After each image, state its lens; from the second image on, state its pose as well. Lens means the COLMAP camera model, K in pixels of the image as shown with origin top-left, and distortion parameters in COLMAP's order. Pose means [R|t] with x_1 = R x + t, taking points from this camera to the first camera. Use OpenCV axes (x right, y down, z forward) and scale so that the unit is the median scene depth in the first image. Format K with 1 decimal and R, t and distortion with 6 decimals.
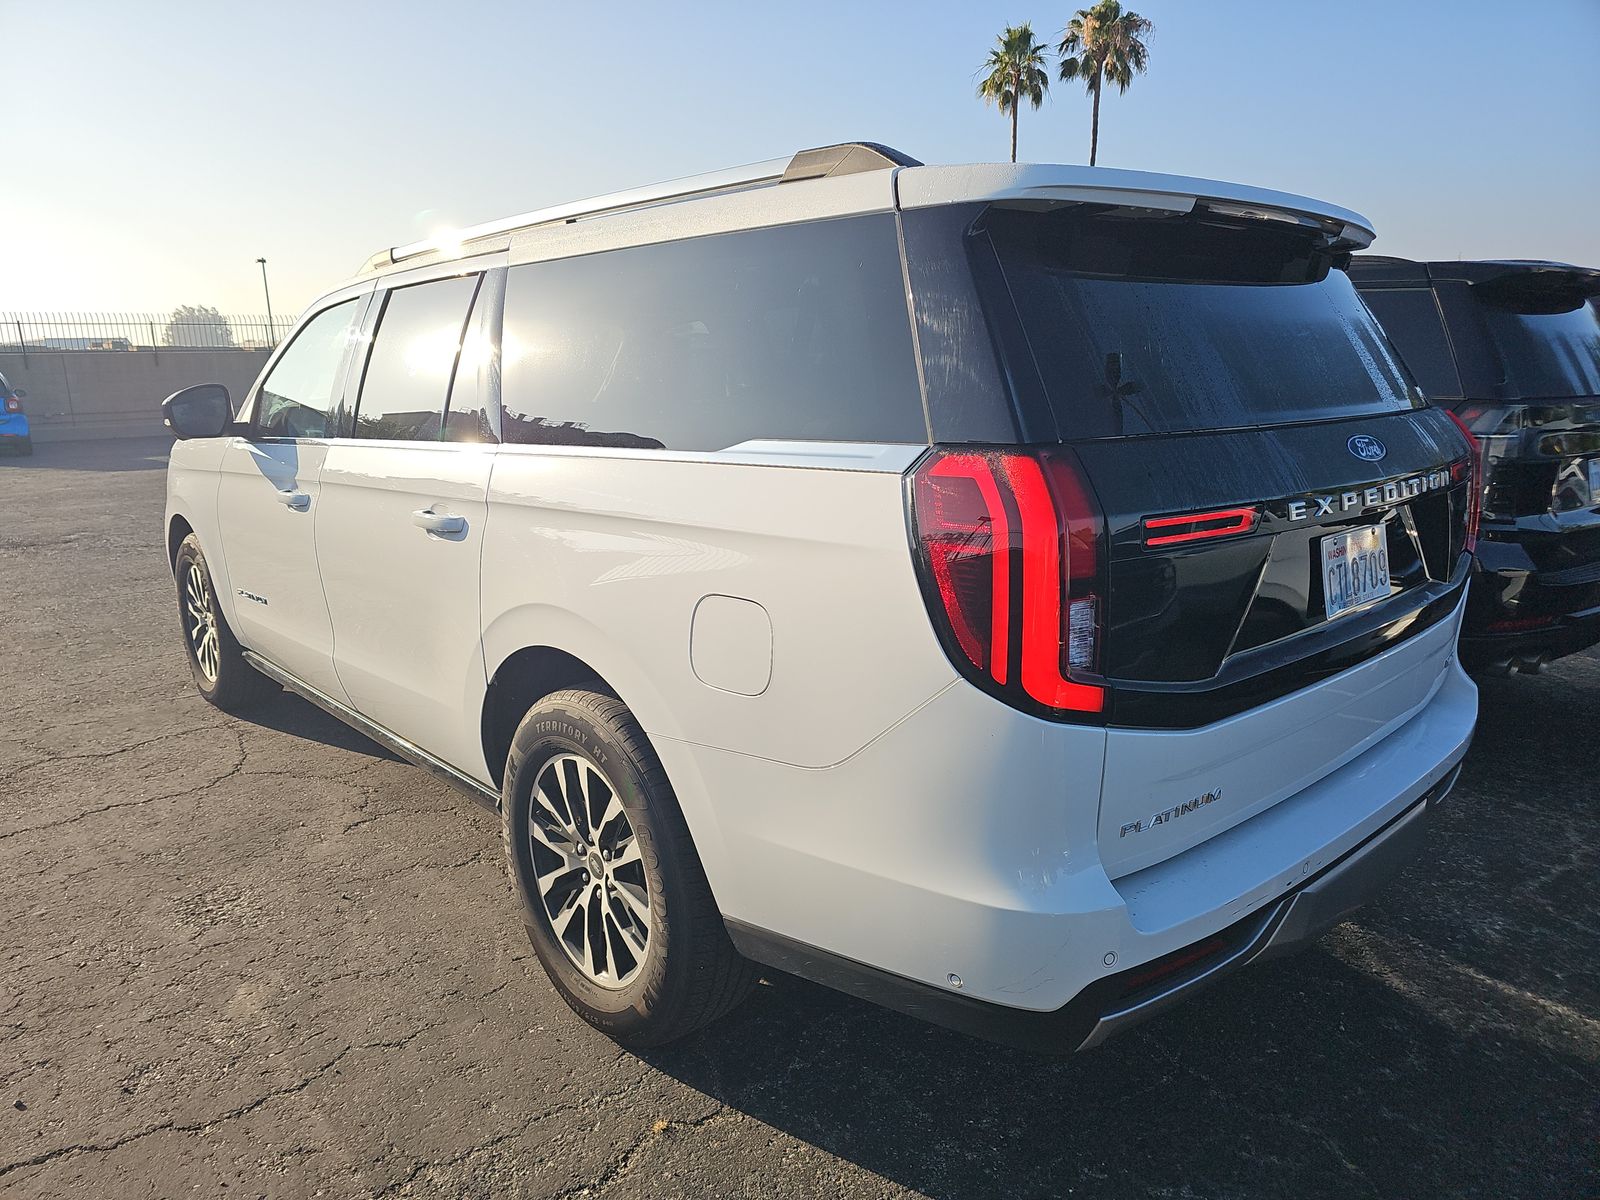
lens RADIAL K [[1069.9, 0, 806.9], [0, 1069.9, 599.8], [0, 0, 1]] dist [0.026140, 0.000424]
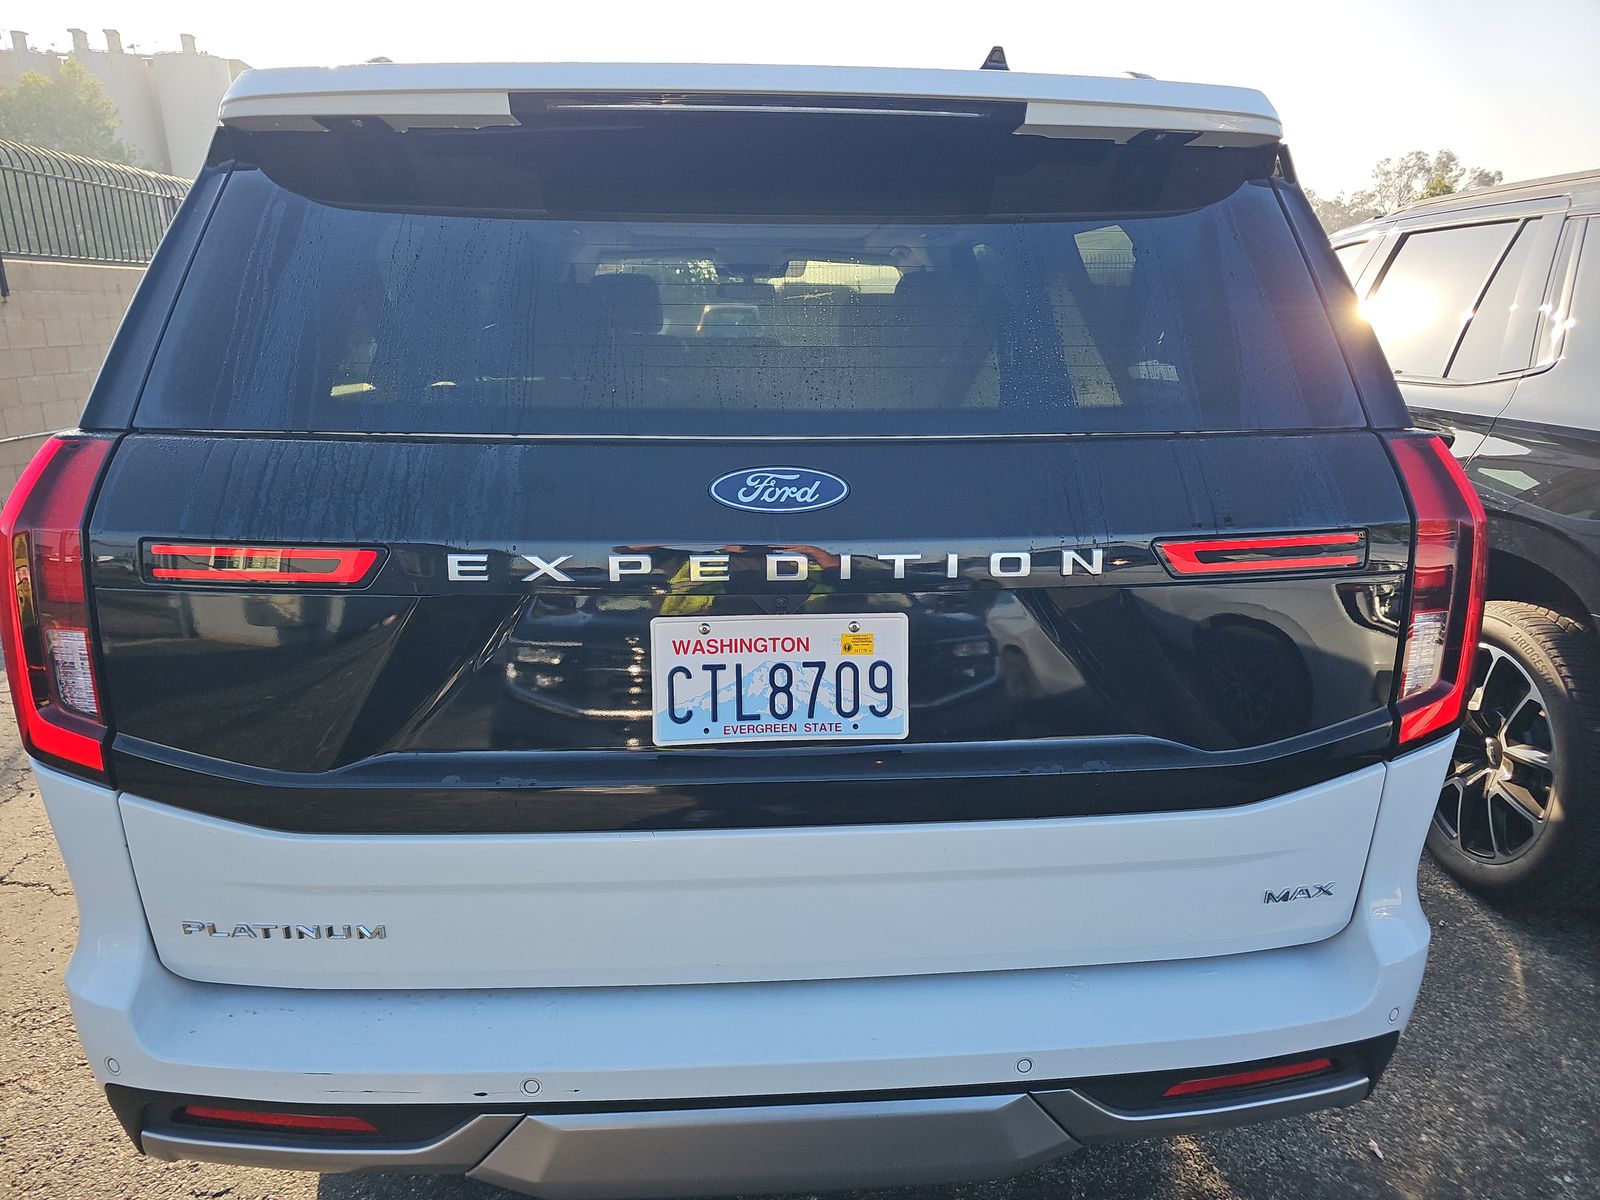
lens RADIAL K [[1069.9, 0, 806.9], [0, 1069.9, 599.8], [0, 0, 1]] dist [0.026140, 0.000424]
pose [[0.827497, 0.186843, -0.529471, 0.957793], [-0.149706, 0.982290, 0.112666, -0.164528], [0.541145, -0.013966, 0.840813, 0.530960]]
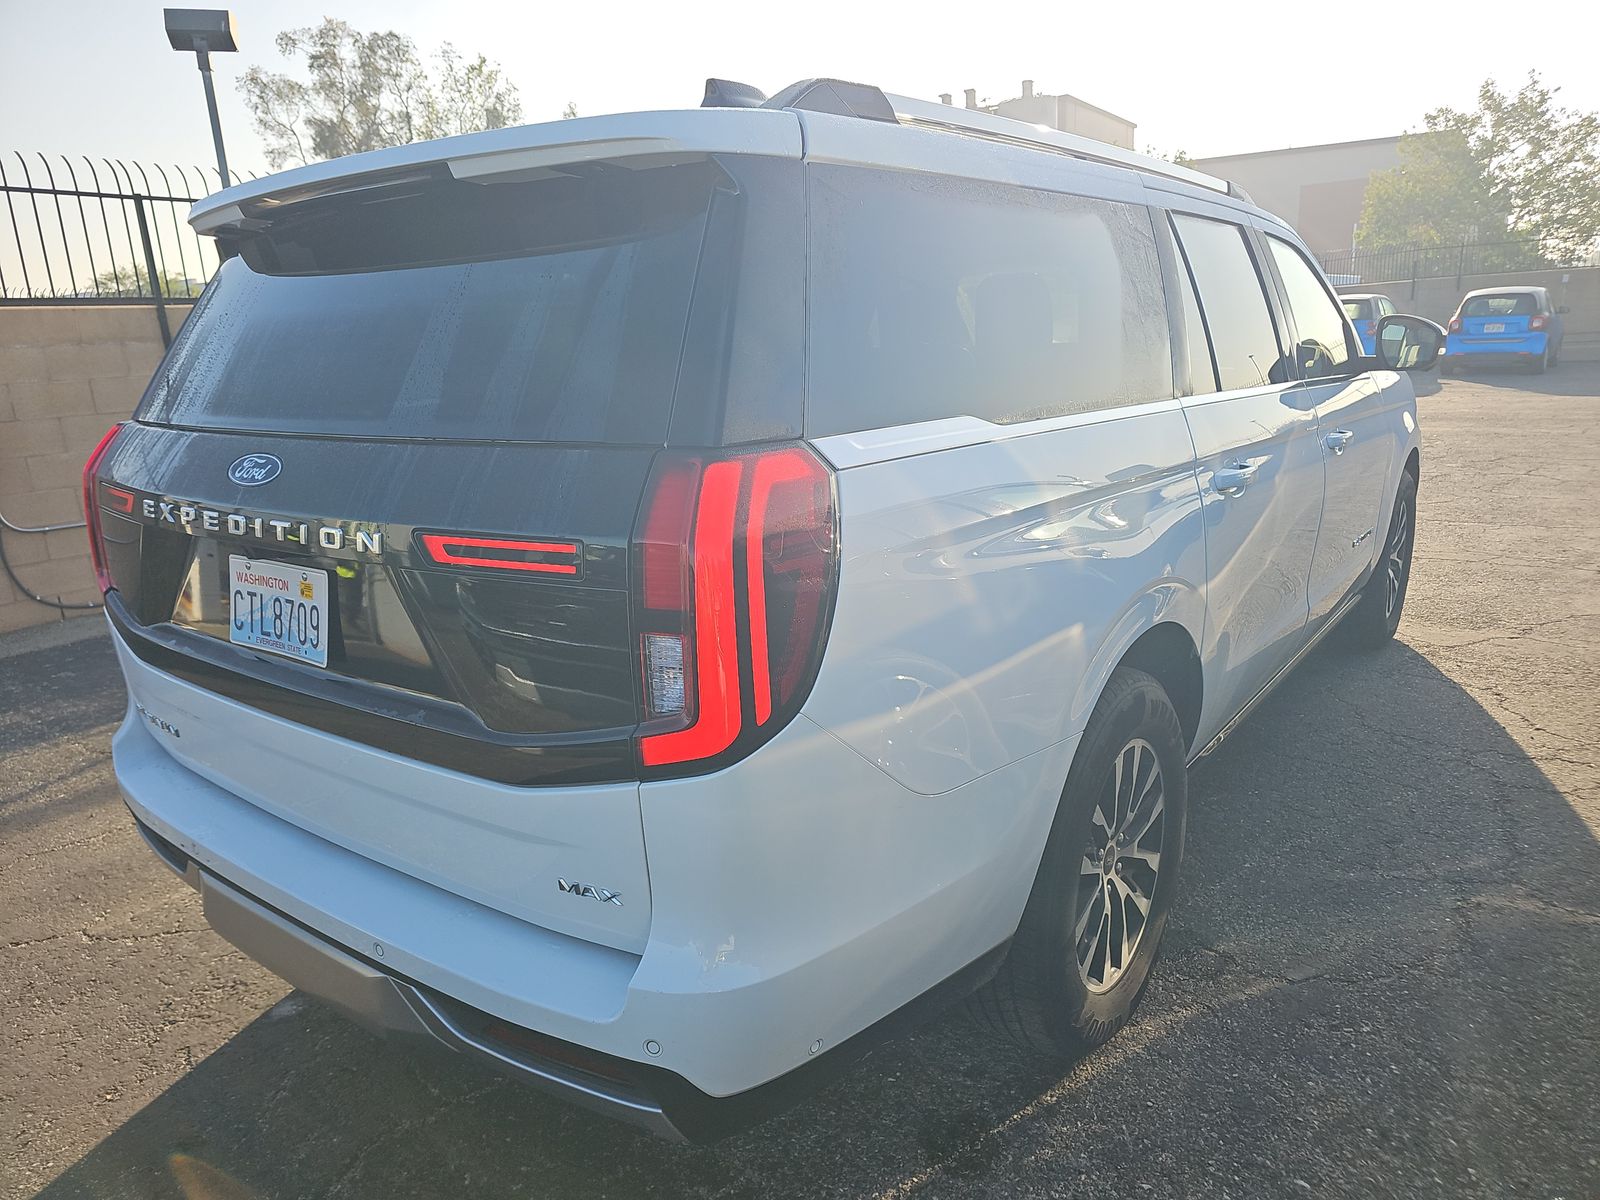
lens RADIAL K [[1069.9, 0, 806.9], [0, 1069.9, 599.8], [0, 0, 1]] dist [0.026140, 0.000424]
pose [[0.285779, 0.265283, -0.920845, 1.618928], [-0.173953, 0.959316, 0.222381, -0.340886], [0.942375, 0.096632, 0.320299, 1.263795]]
